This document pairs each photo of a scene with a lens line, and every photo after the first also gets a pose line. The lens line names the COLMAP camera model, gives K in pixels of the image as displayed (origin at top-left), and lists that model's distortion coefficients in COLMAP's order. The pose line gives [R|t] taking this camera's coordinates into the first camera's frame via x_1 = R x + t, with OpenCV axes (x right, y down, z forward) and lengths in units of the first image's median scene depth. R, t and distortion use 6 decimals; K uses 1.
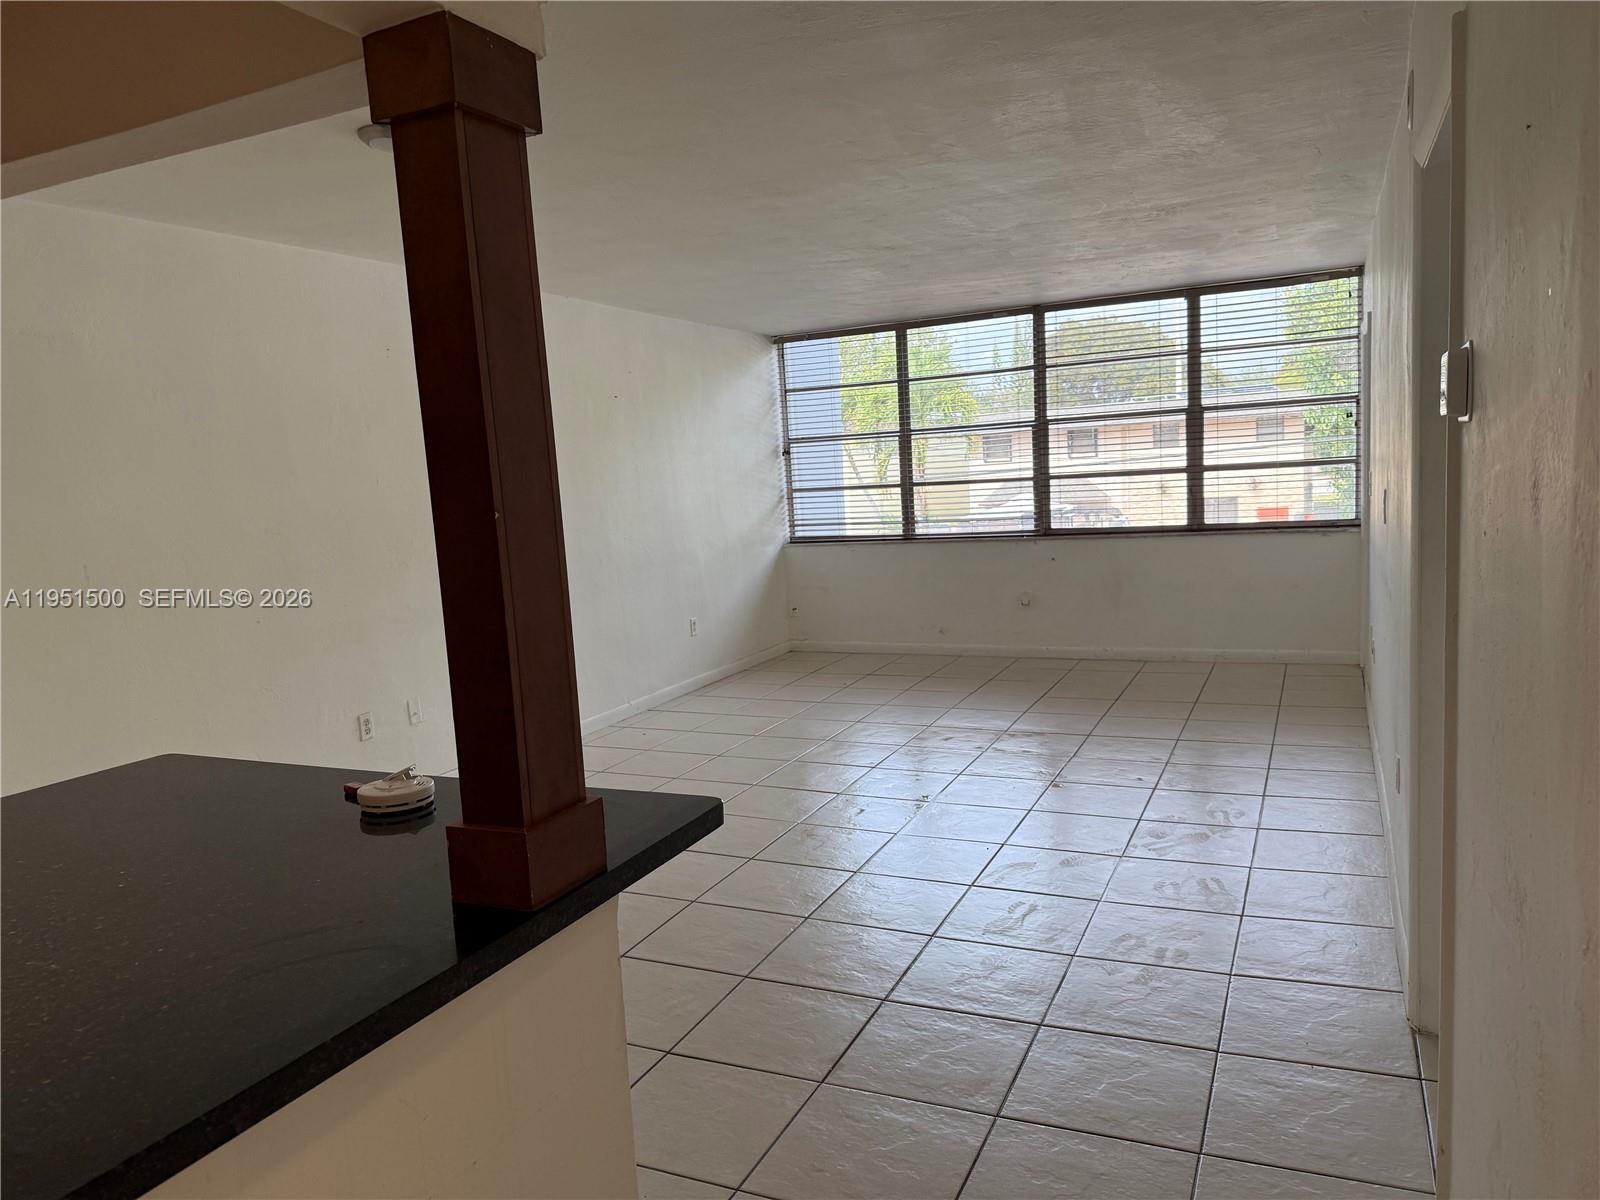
lens RADIAL K [[1147.7, 0, 807.4], [0, 1147.7, 598.2], [0, 0, 1]] dist [0.225466, -0.417154]
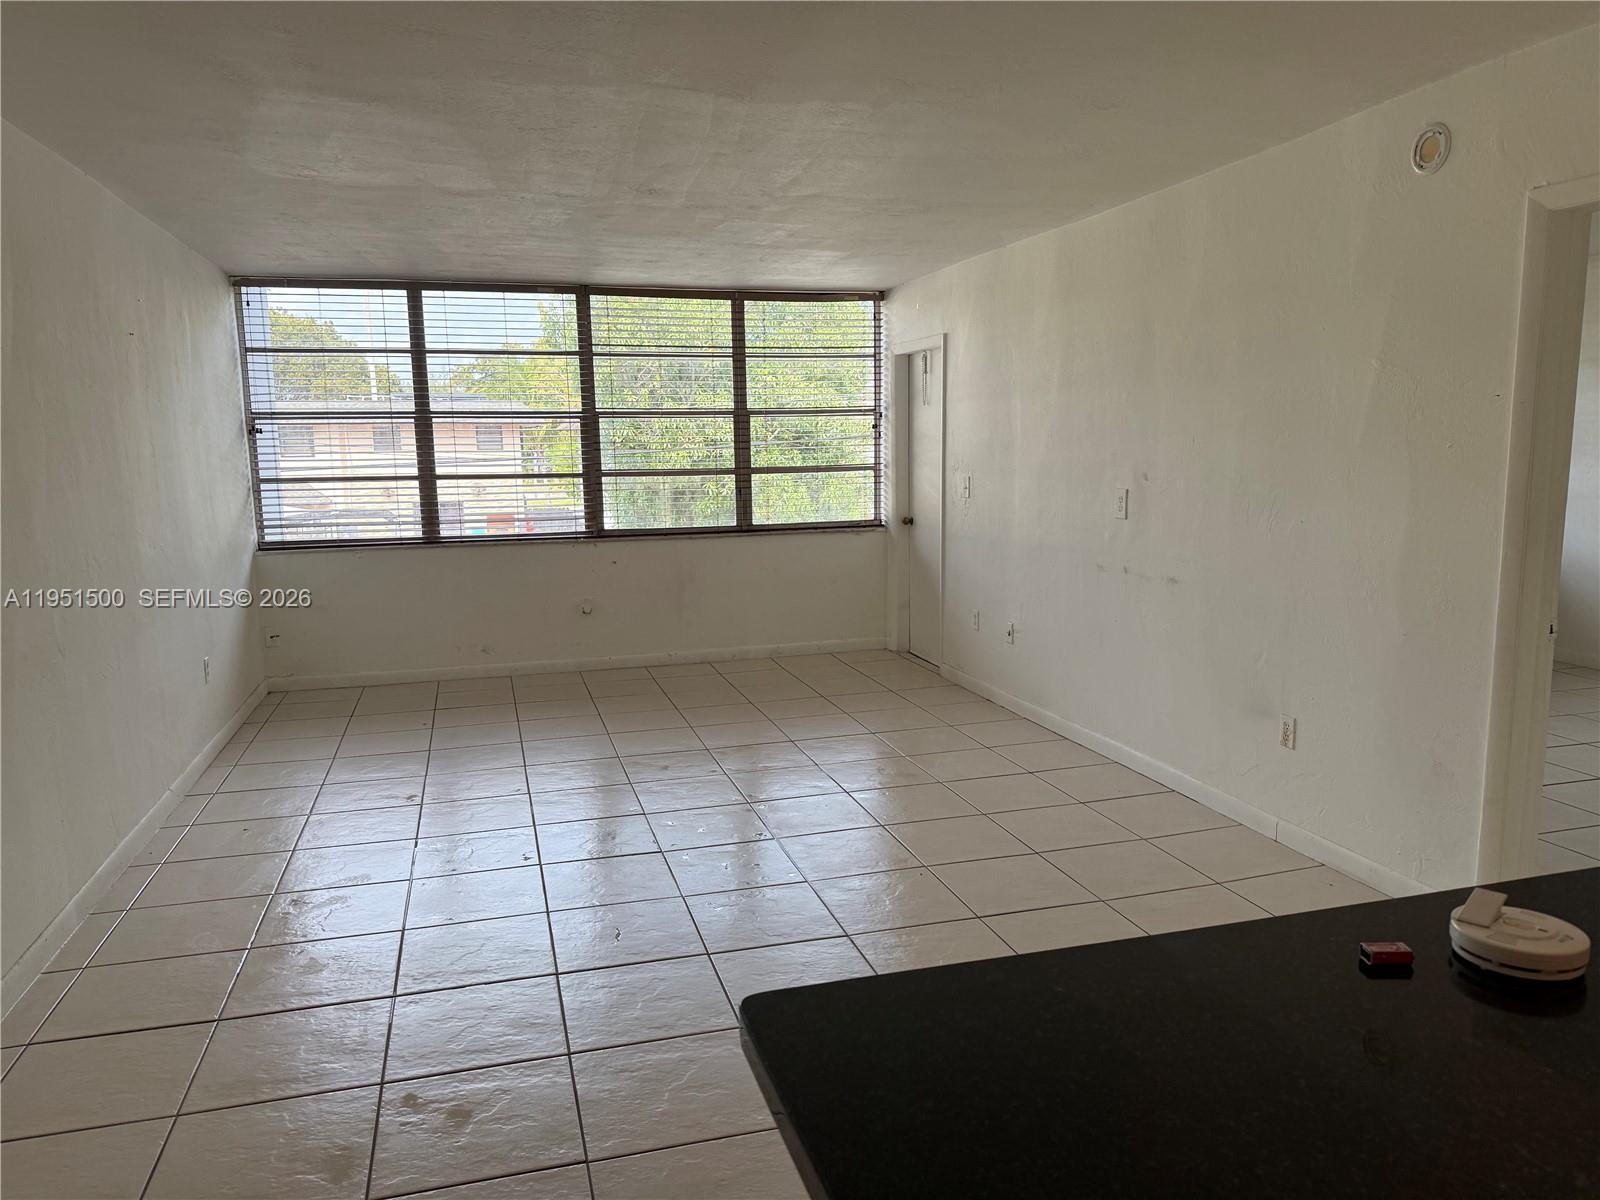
lens RADIAL K [[1147.7, 0, 807.4], [0, 1147.7, 598.2], [0, 0, 1]] dist [0.225466, -0.417154]
pose [[0.757606, -0.045298, 0.651139, -0.258213], [0.051881, 0.998612, 0.009106, -0.004997], [-0.650647, 0.026883, 0.758904, 0.182928]]
